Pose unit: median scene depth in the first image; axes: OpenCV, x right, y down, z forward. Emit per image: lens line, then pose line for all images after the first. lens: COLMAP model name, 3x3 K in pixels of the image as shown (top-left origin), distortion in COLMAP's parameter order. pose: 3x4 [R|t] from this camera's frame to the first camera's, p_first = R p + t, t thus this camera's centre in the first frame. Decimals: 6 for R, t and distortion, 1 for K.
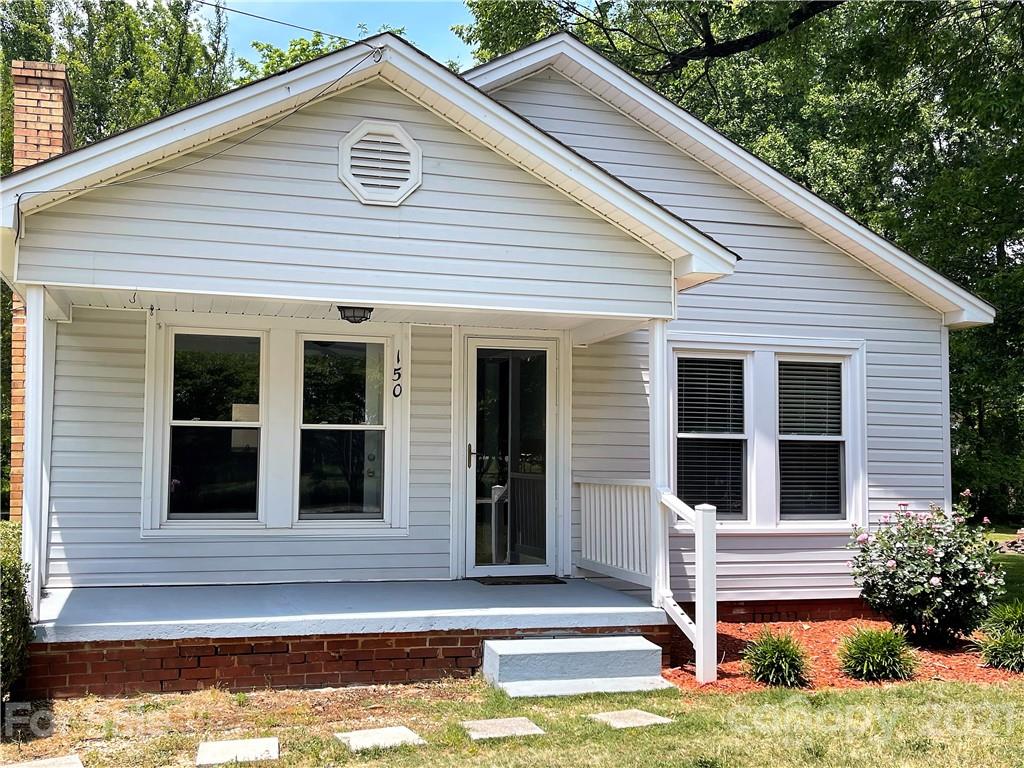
lens RADIAL K [[1145.8, 0, 503.1], [0, 1145.8, 386.5], [0, 0, 1]] dist [0.028352, 0.000000]
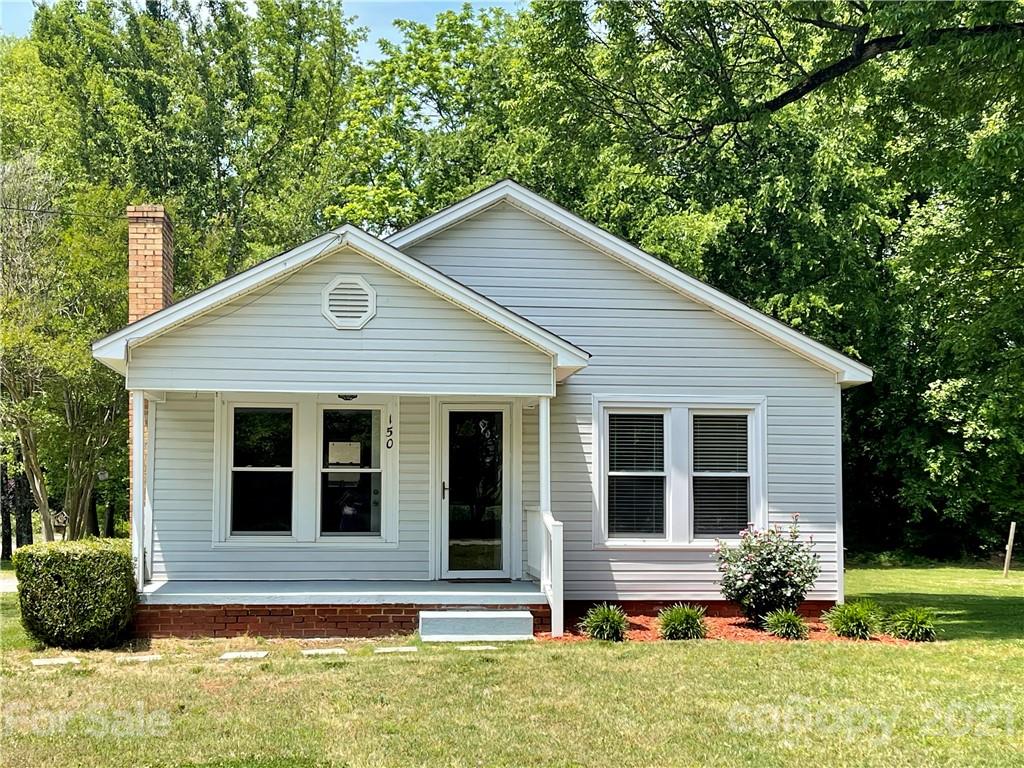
lens RADIAL K [[1565.4, 0, 518.7], [0, 1565.4, 383.0], [0, 0, 1]] dist [0.063347, 0.000000]
pose [[0.985132, -0.017526, -0.170903, 0.386815], [0.016362, 0.999832, -0.008219, -0.051818], [0.171019, 0.005300, 0.985253, -0.843974]]
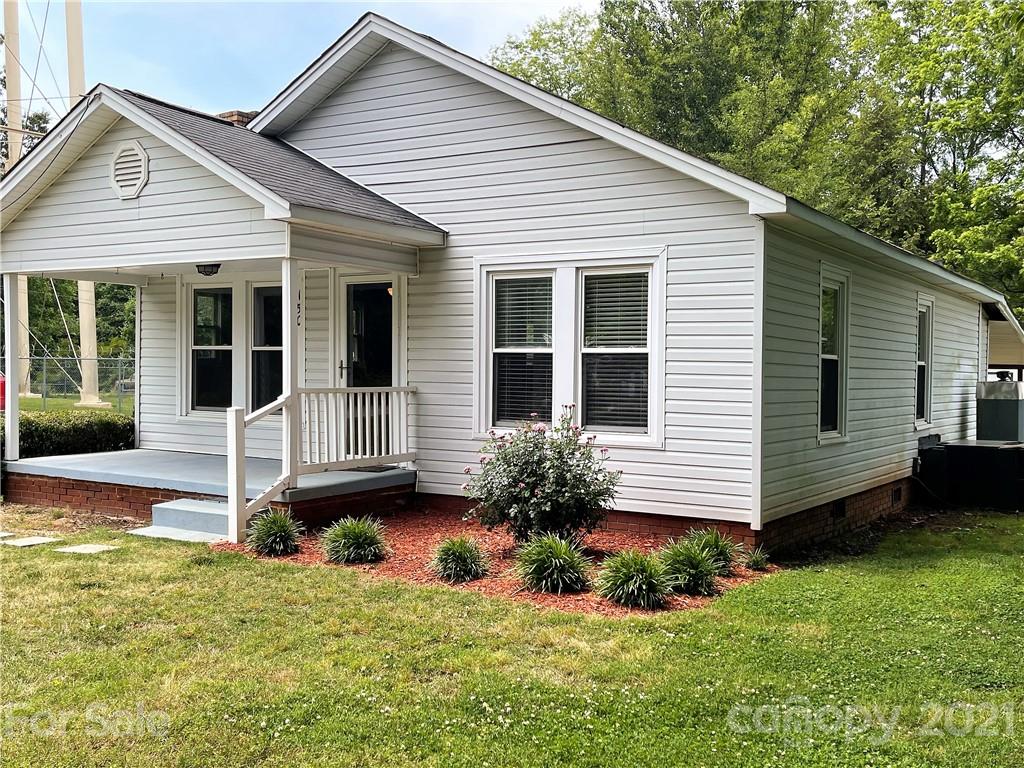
lens RADIAL K [[1070.2, 0, 509.0], [0, 1070.2, 391.6], [0, 0, 1]] dist [0.032881, 0.000000]
pose [[0.654356, 0.014120, -0.756055, 1.015207], [0.045455, 0.997283, 0.057965, 0.024897], [0.754820, -0.072296, 0.651936, 0.362337]]
